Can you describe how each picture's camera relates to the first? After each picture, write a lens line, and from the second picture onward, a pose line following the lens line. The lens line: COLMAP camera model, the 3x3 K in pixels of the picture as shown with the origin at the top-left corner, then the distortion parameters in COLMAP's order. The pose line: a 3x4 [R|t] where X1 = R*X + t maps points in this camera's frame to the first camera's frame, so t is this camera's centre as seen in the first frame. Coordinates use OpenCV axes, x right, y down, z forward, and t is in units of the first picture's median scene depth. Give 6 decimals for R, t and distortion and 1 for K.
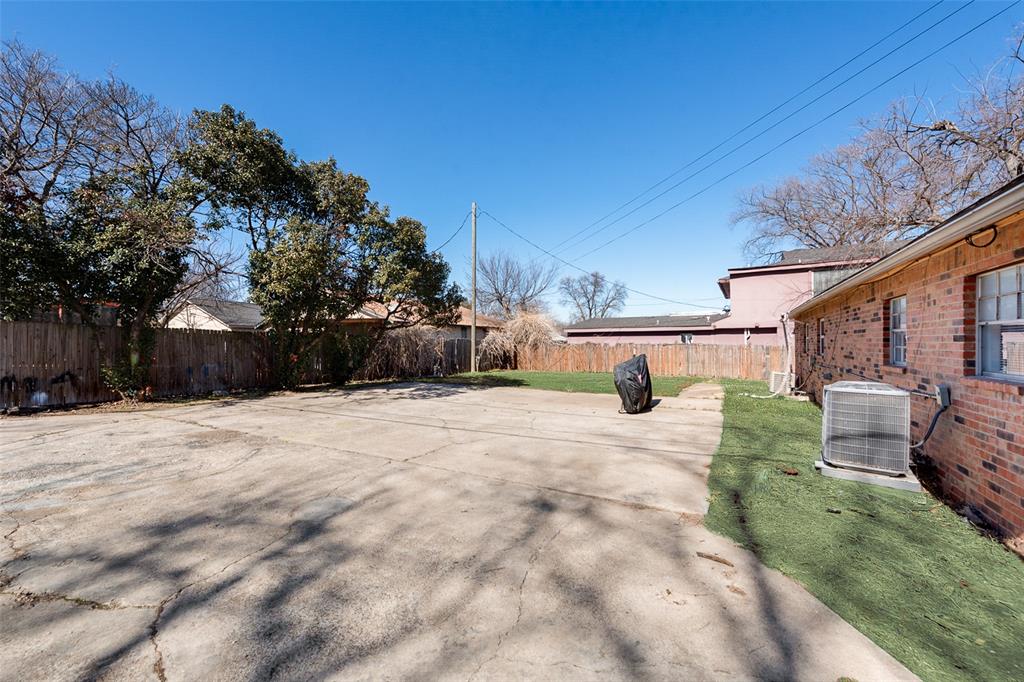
lens RADIAL K [[403.1, 0, 503.0], [0, 403.1, 345.8], [0, 0, 1]] dist [0.010553, -0.001958]
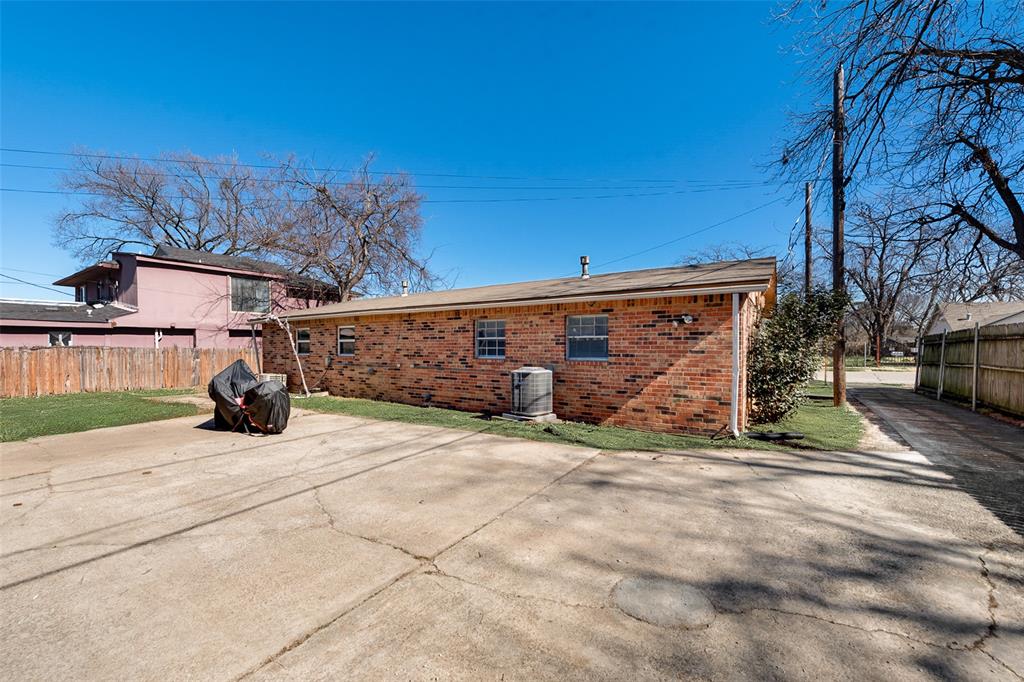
lens RADIAL K [[403.1, 0, 505.4], [0, 403.1, 343.5], [0, 0, 1]] dist [0.010553, -0.001958]
pose [[0.083476, 0.005073, 0.996497, -1.068774], [0.007648, 0.999954, -0.005731, -0.006748], [-0.996480, 0.008100, 0.083434, 1.144736]]
